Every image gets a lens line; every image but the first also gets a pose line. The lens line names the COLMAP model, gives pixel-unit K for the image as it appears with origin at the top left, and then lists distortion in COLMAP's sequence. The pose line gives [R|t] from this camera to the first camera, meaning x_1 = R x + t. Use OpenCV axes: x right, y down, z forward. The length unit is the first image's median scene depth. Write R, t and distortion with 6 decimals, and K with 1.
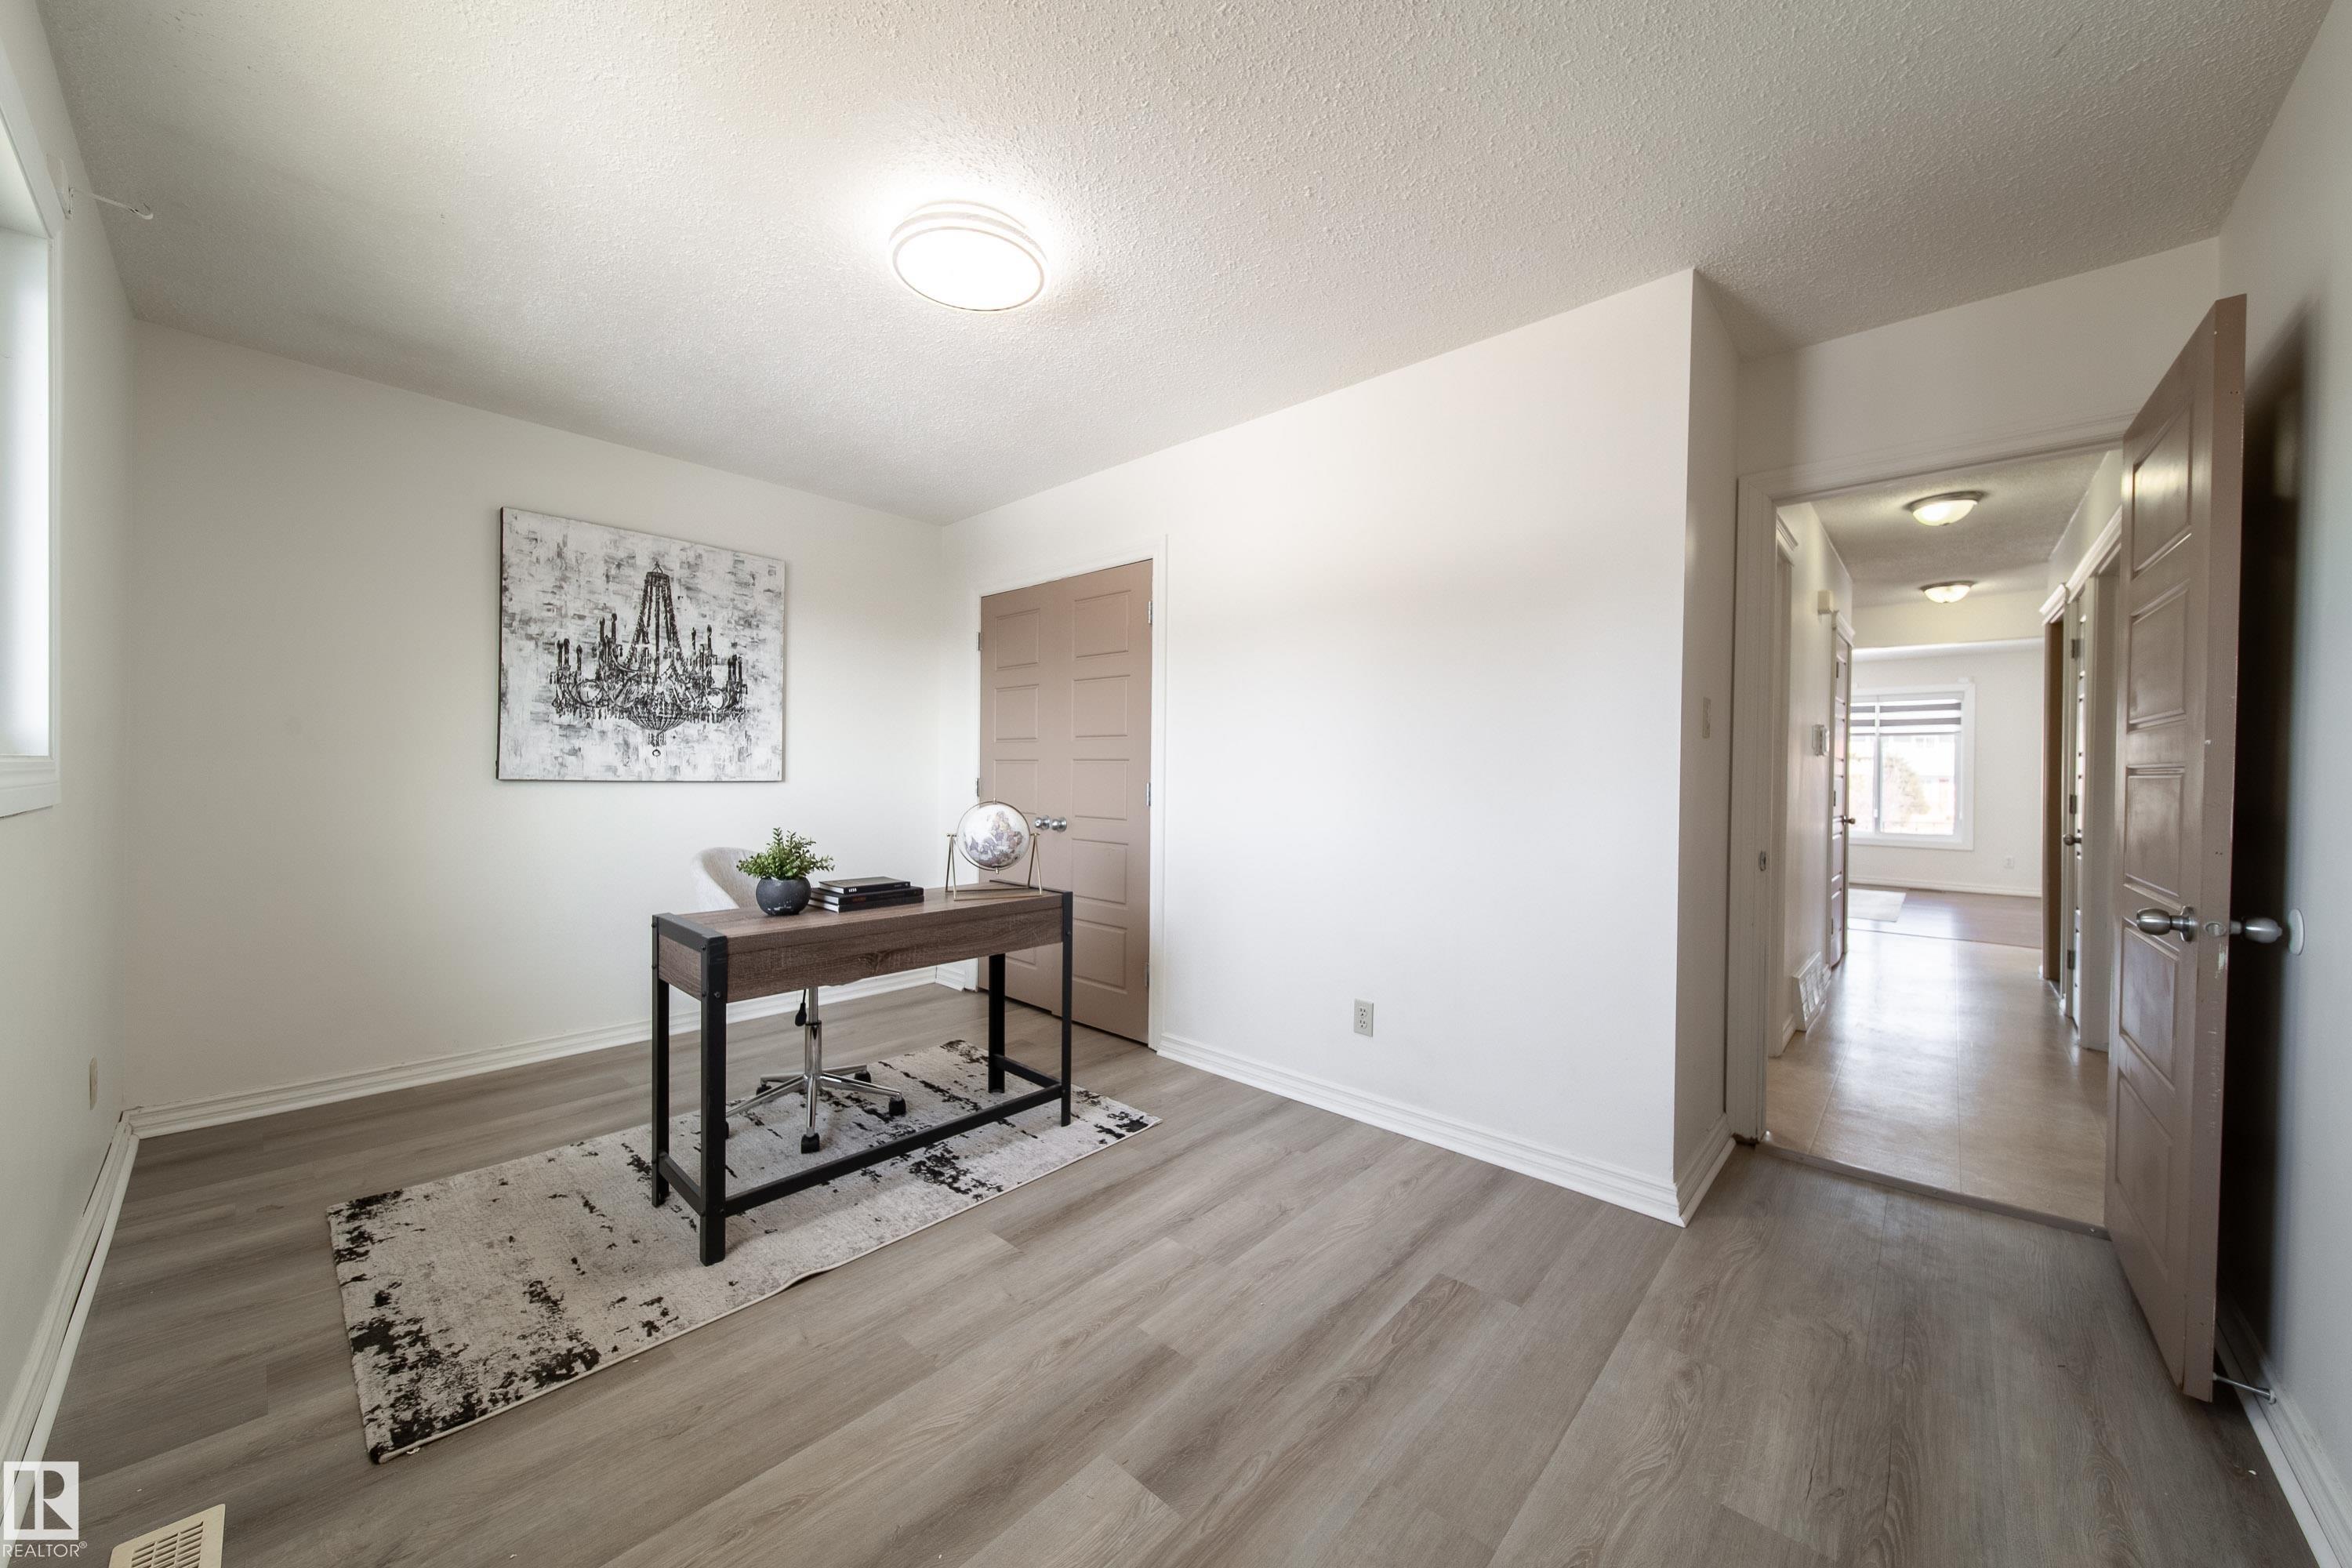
lens RADIAL K [[840.5, 0, 1166.4], [0, 840.5, 783.6], [0, 0, 1]] dist [0.004282, -0.002077]
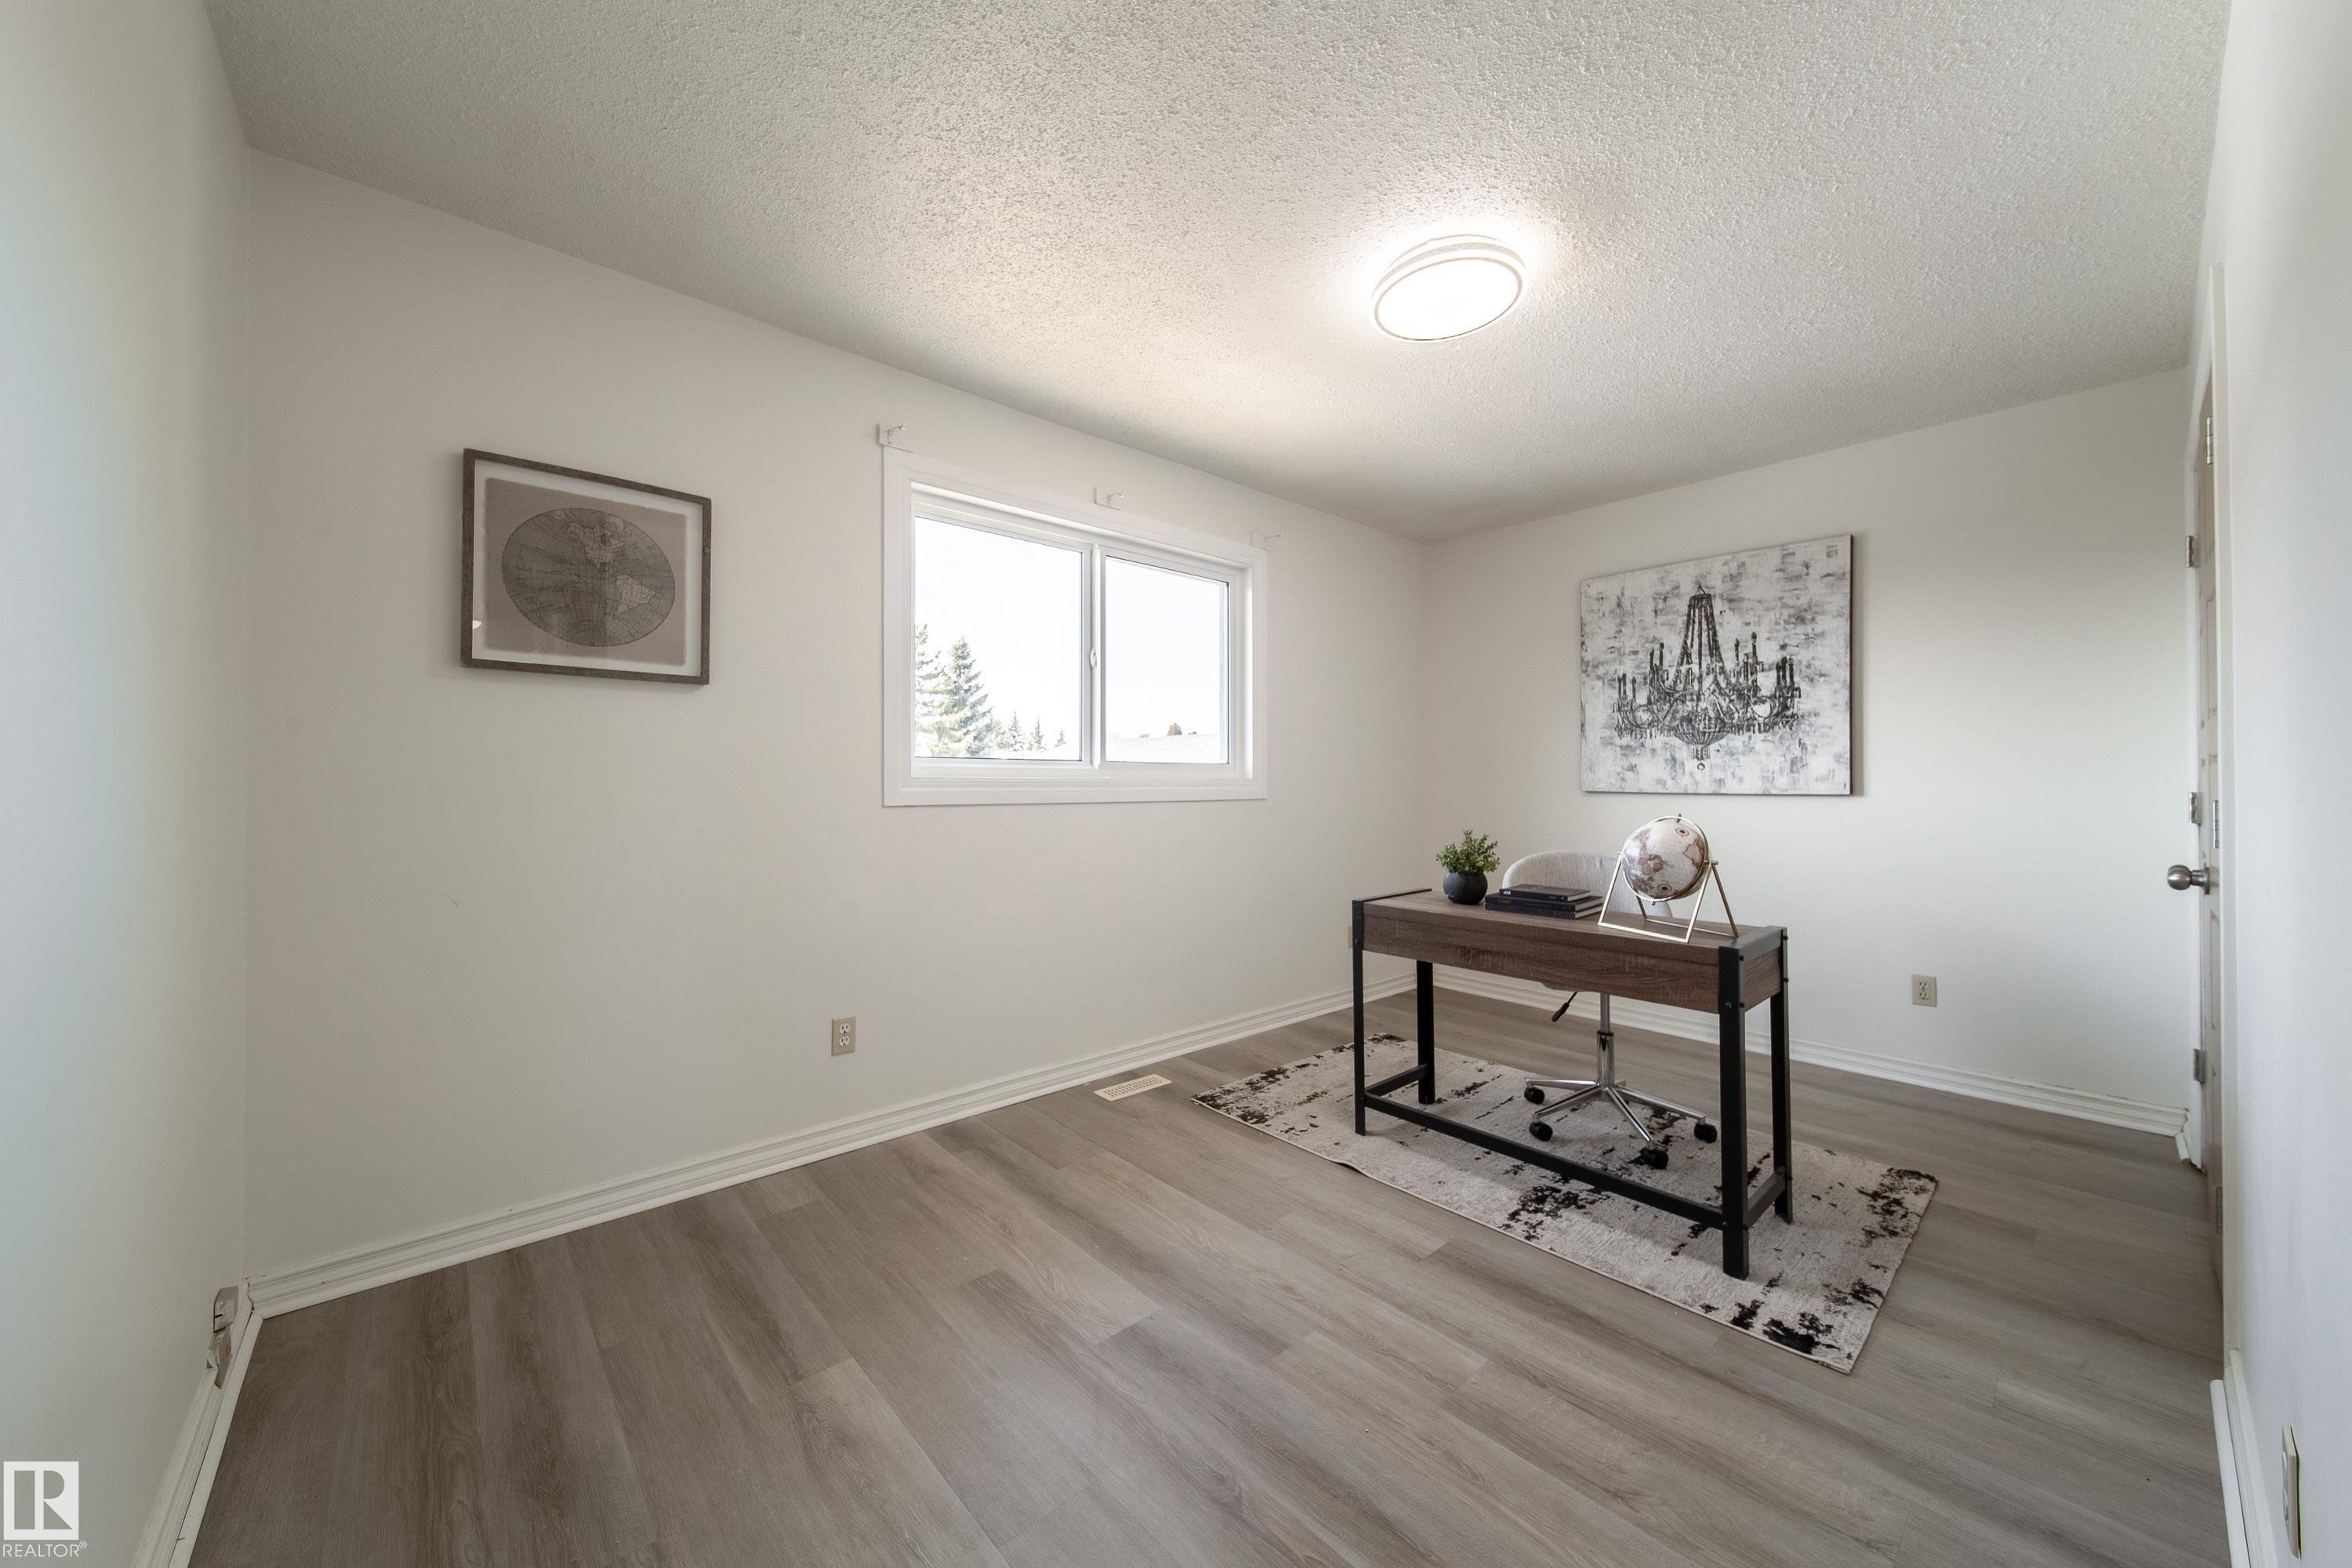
lens RADIAL K [[840.5, 0, 1191.9], [0, 840.5, 782.7], [0, 0, 1]] dist [0.004282, -0.002077]
pose [[-0.086809, -0.009197, -0.996183, 0.520907], [-0.012797, 0.999885, -0.008116, 0.000069], [0.996143, 0.012044, -0.086917, 0.492527]]
